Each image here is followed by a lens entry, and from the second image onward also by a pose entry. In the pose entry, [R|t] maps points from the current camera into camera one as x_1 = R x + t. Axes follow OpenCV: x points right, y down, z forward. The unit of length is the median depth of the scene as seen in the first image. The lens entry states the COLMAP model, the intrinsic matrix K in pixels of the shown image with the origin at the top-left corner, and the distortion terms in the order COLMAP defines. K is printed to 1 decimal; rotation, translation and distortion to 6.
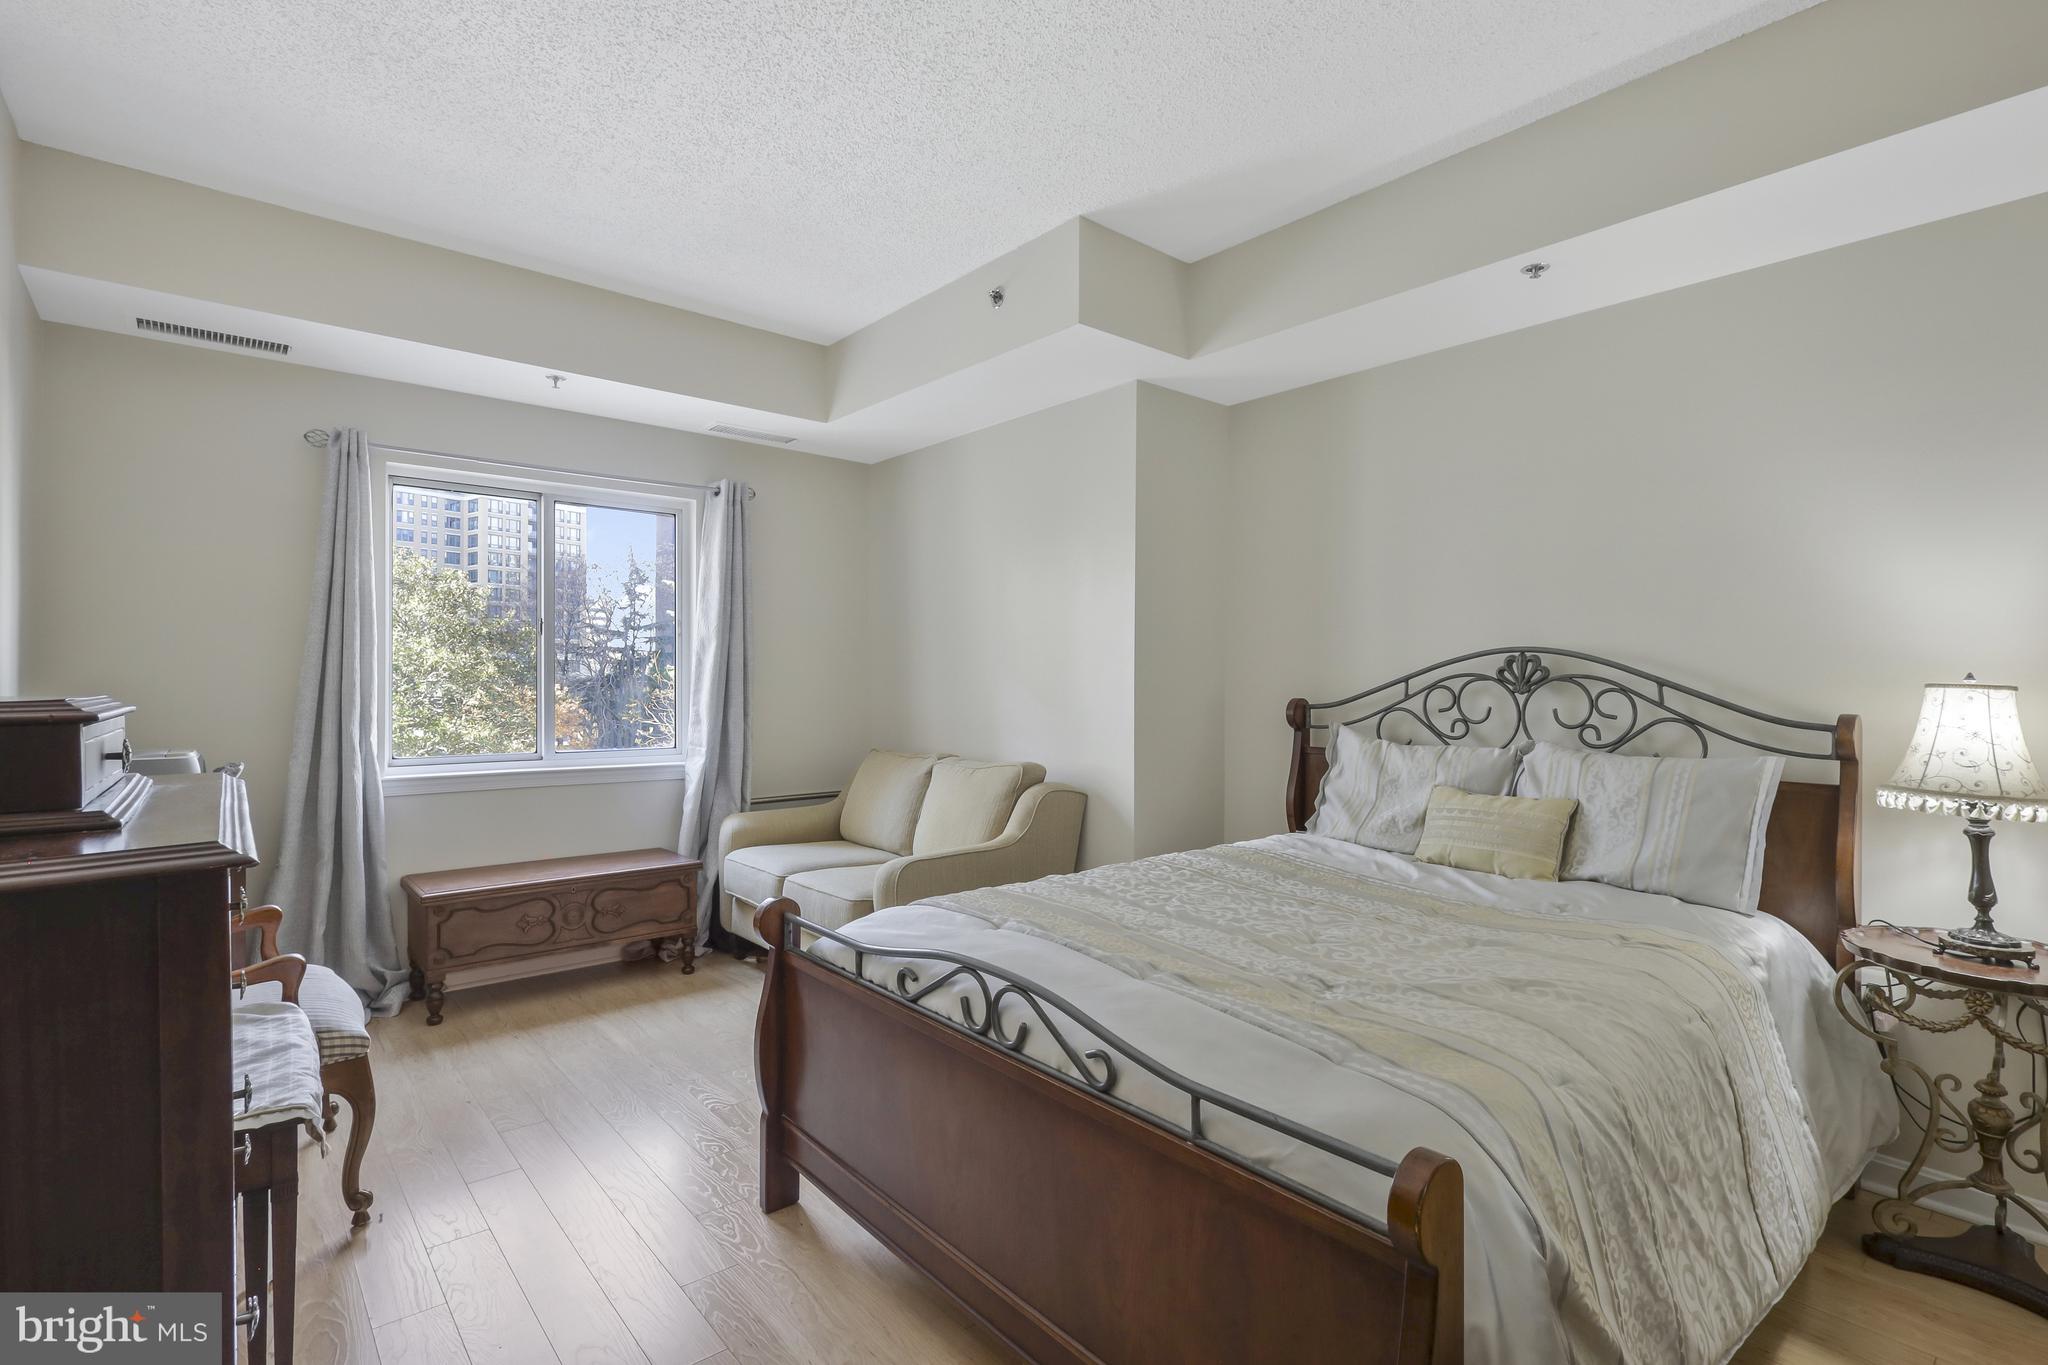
lens RADIAL K [[975.0, 0, 1017.0], [0, 975.0, 671.3], [0, 0, 1]] dist [0.004548, -0.000016]
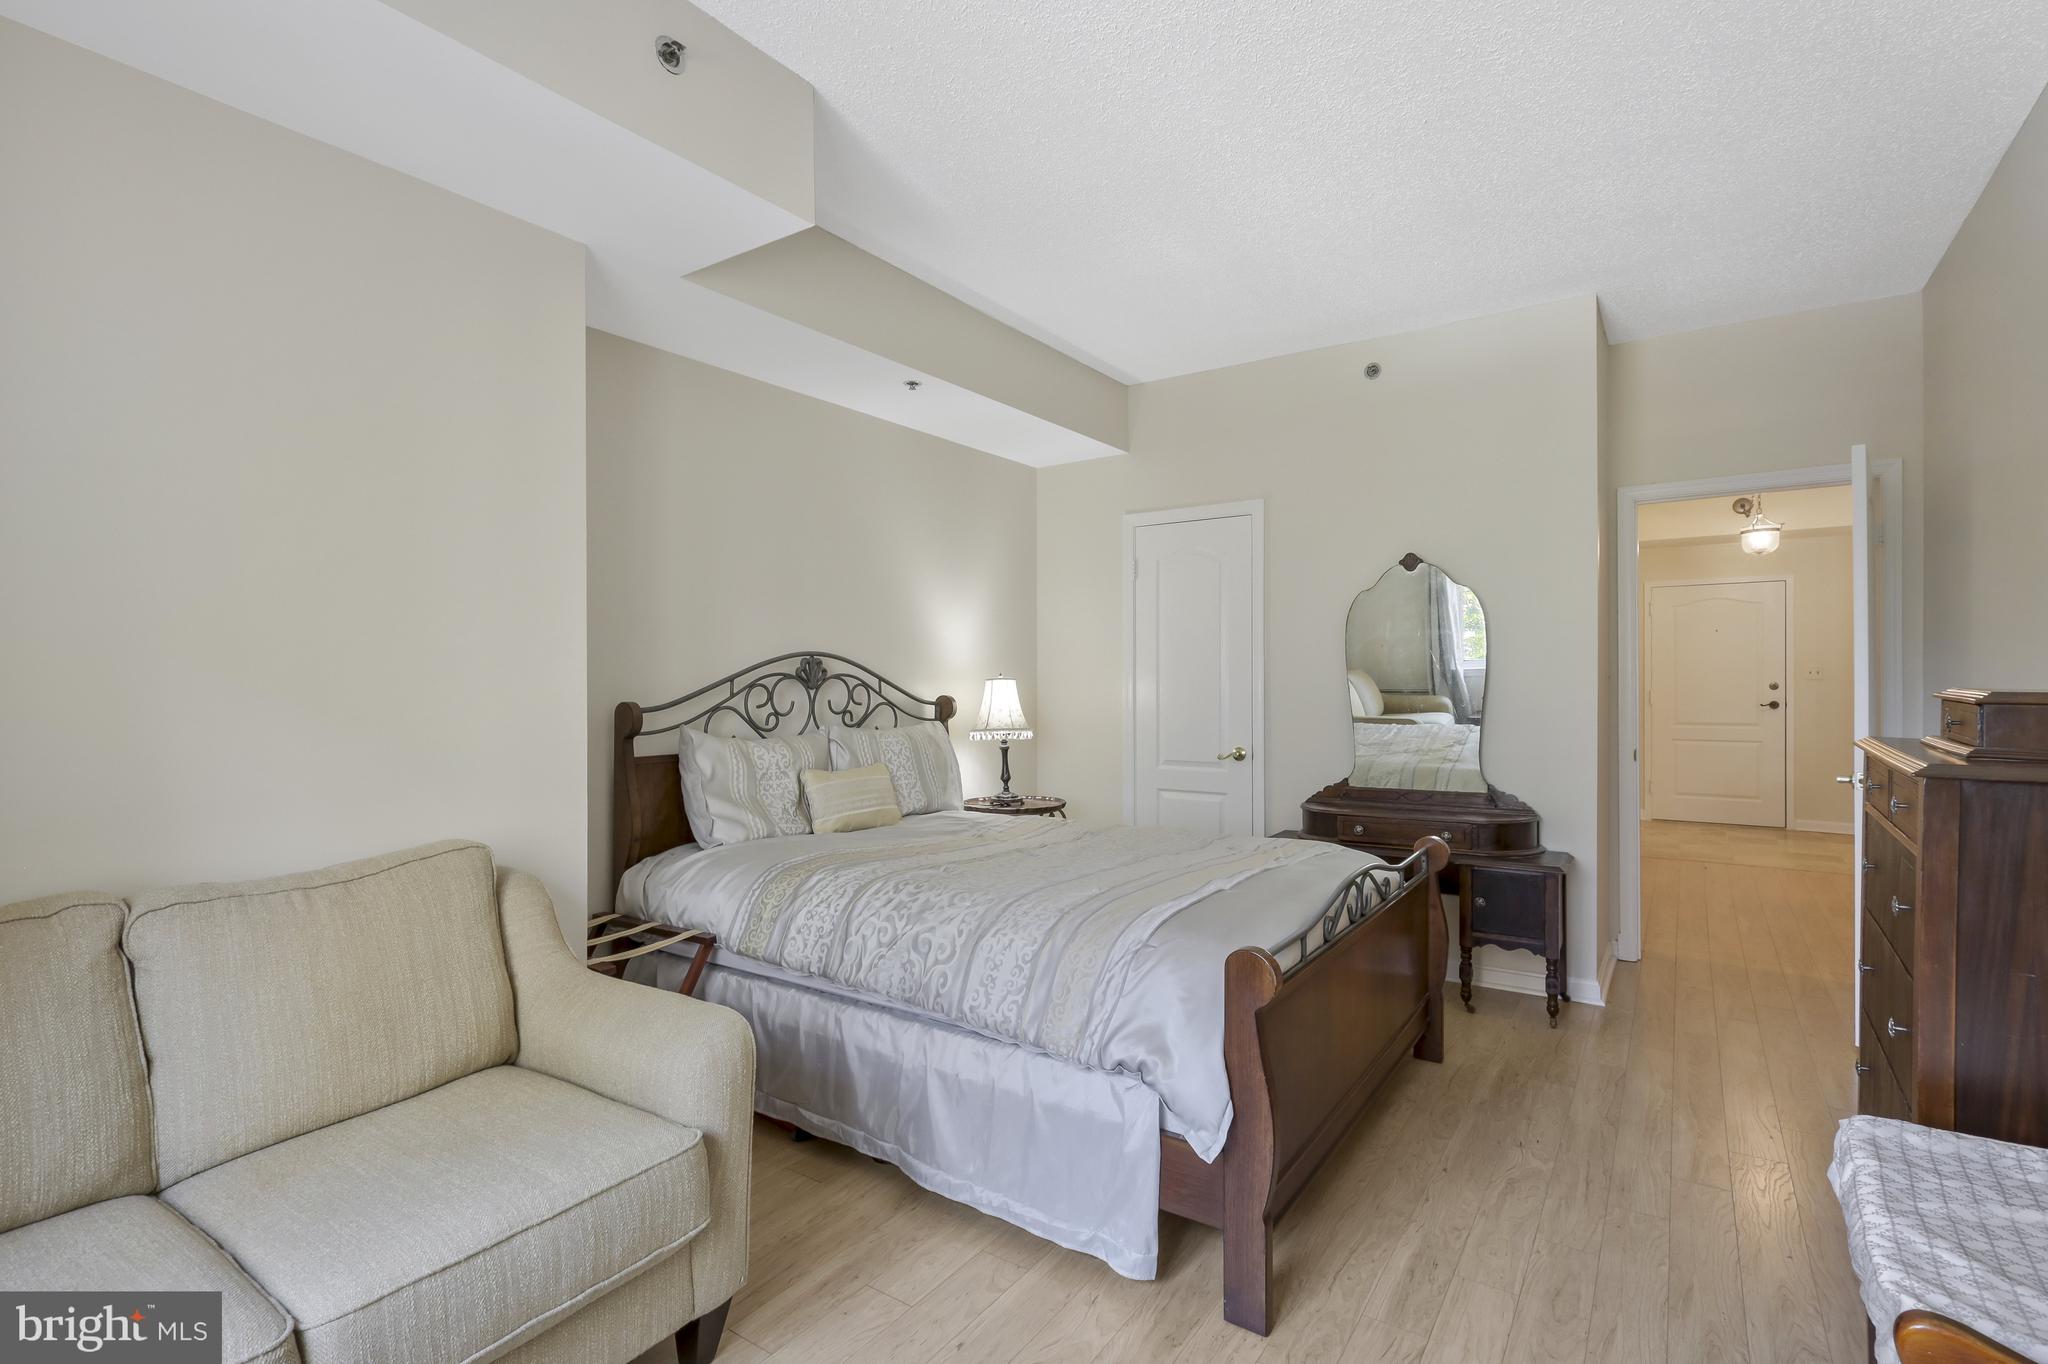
lens RADIAL K [[975.0, 0, 1017.0], [0, 975.0, 670.8], [0, 0, 1]] dist [0.004548, -0.000016]
pose [[-0.265844, -0.001454, 0.964015, -0.750740], [-0.004739, 0.999989, 0.000201, -0.001992], [-0.964005, -0.004515, -0.265847, 1.074332]]
